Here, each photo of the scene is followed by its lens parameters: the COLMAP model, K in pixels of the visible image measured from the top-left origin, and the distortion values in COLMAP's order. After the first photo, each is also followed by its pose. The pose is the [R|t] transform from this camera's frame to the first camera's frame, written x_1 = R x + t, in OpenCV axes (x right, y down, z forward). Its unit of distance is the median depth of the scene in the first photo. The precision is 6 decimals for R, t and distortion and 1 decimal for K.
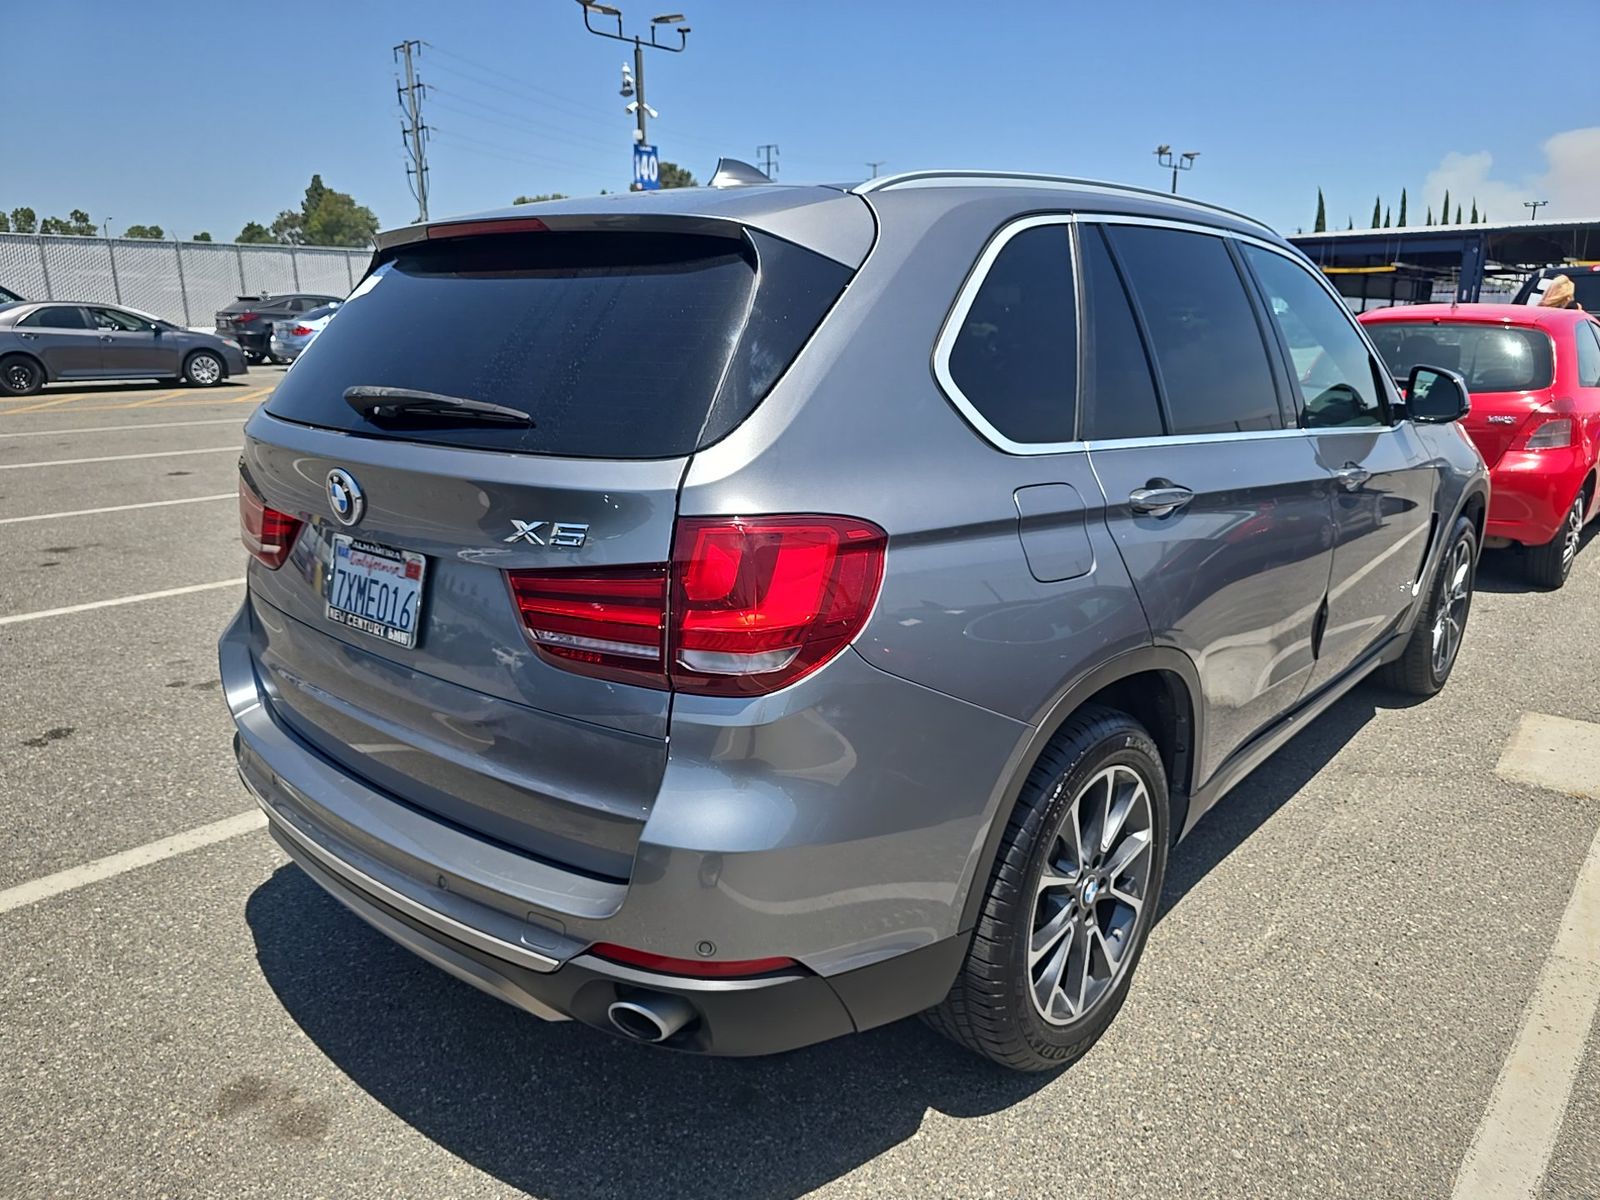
lens RADIAL K [[1115.7, 0, 799.7], [0, 1115.7, 611.6], [0, 0, 1]] dist [0.035573, -0.030805]
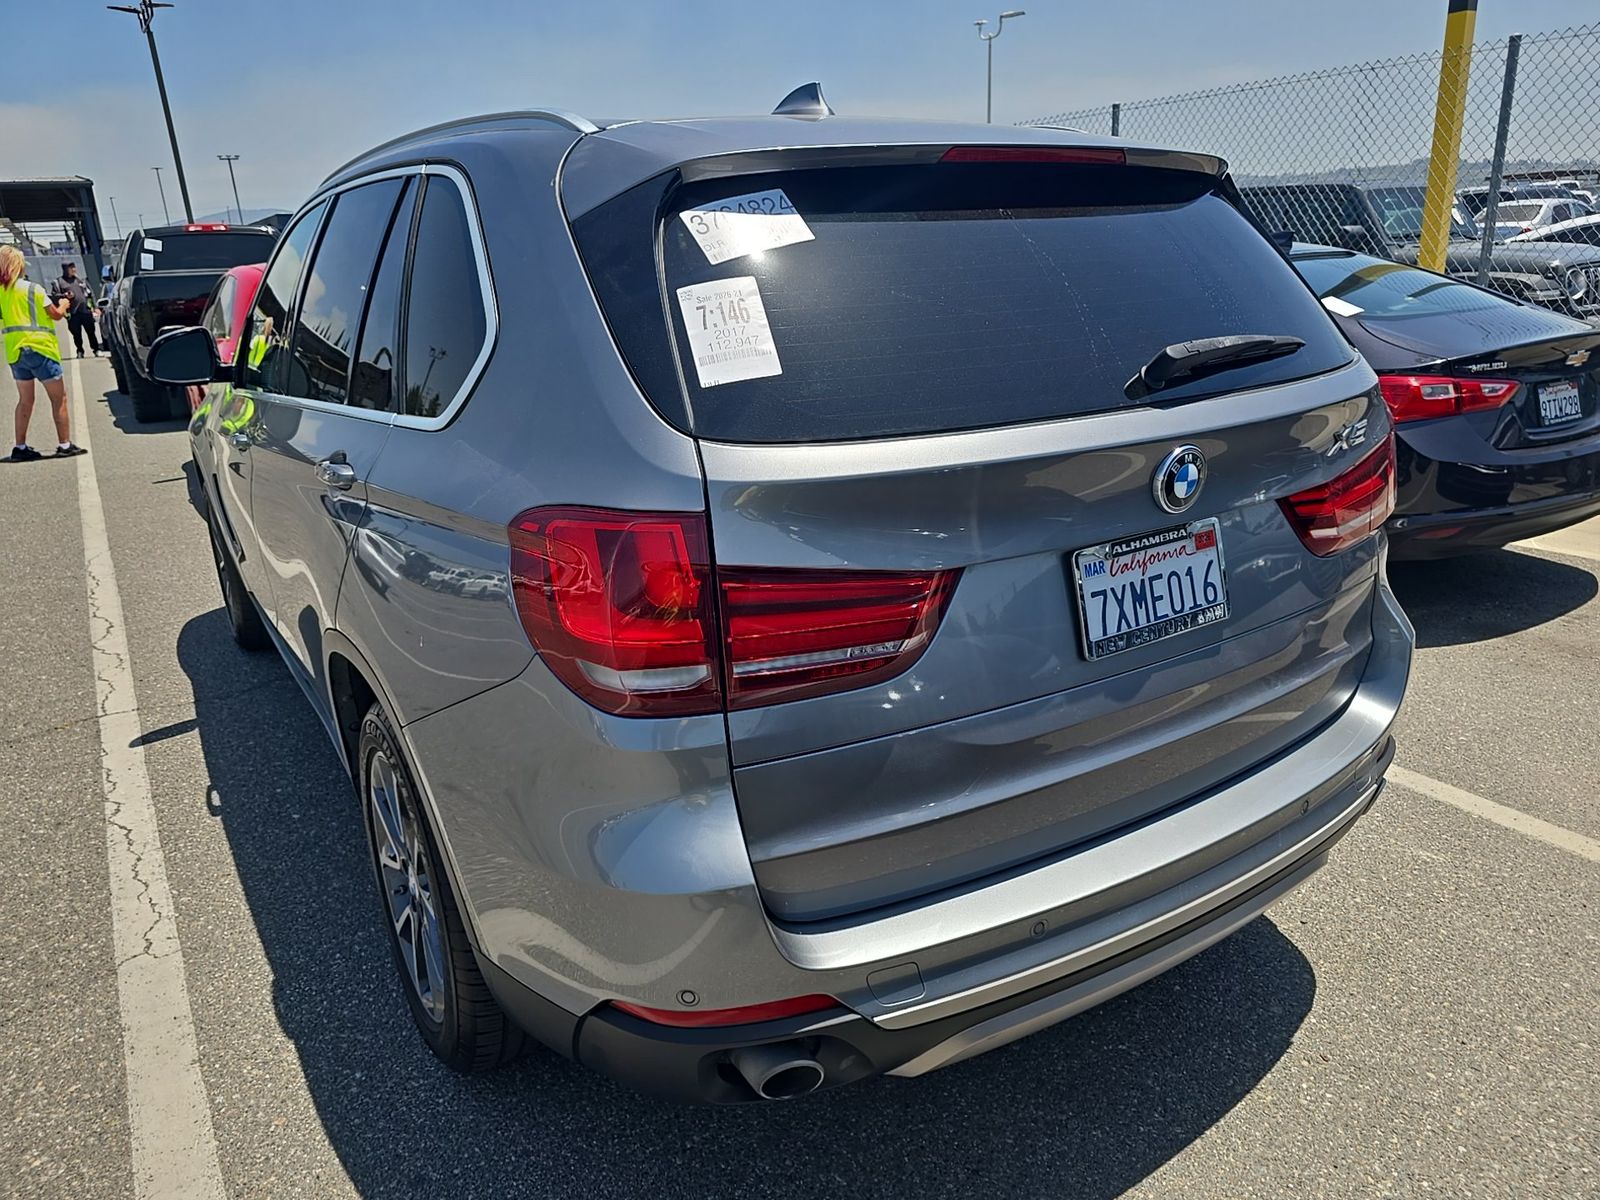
lens RADIAL K [[1115.7, 0, 799.7], [0, 1115.7, 611.6], [0, 0, 1]] dist [0.035573, -0.030805]
pose [[0.270180, -0.314951, 0.909840, -1.210781], [0.289559, 0.927816, 0.235188, -0.275165], [-0.918237, 0.199909, 0.341874, 0.950329]]
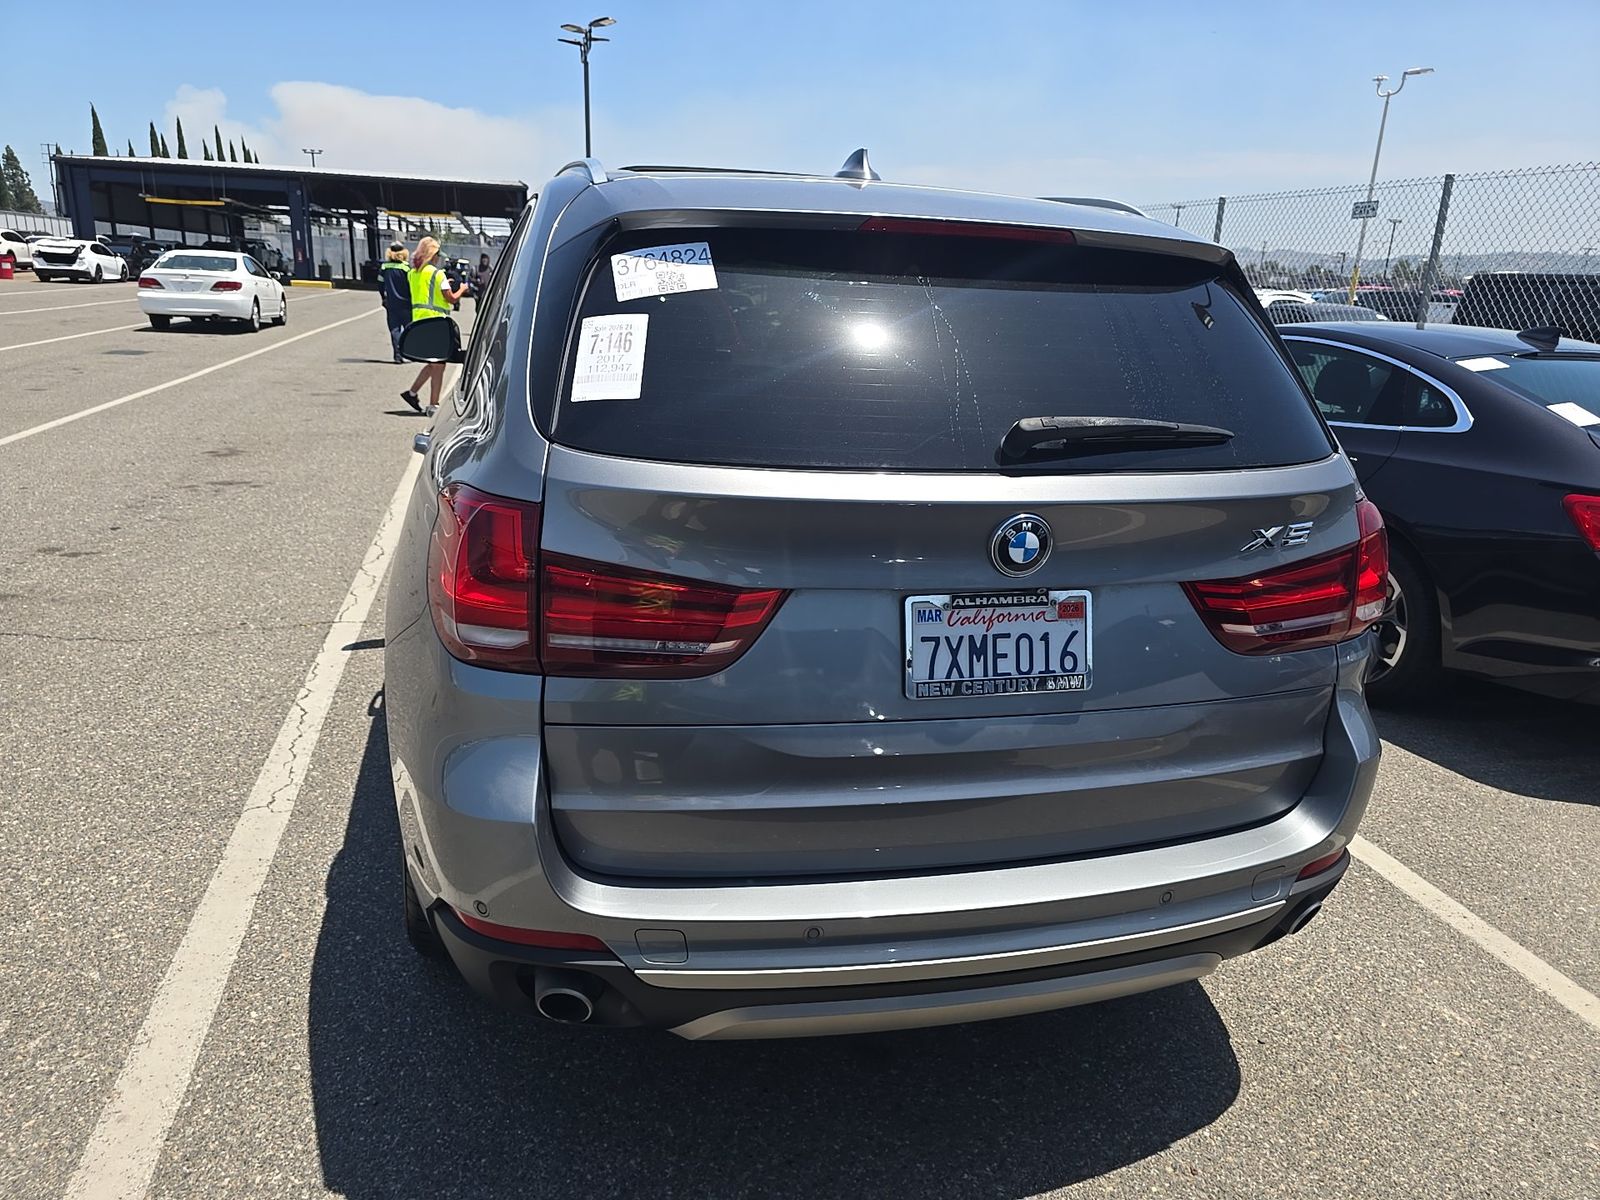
lens RADIAL K [[1107.2, 0, 800.0], [0, 1107.2, 600.0], [0, 0, 1]] dist [0.034400, -0.034366]
pose [[0.559115, -0.213346, 0.801170, -1.145522], [0.174340, 0.974973, 0.137961, -0.199543], [-0.810553, 0.062540, 0.582317, 0.610990]]
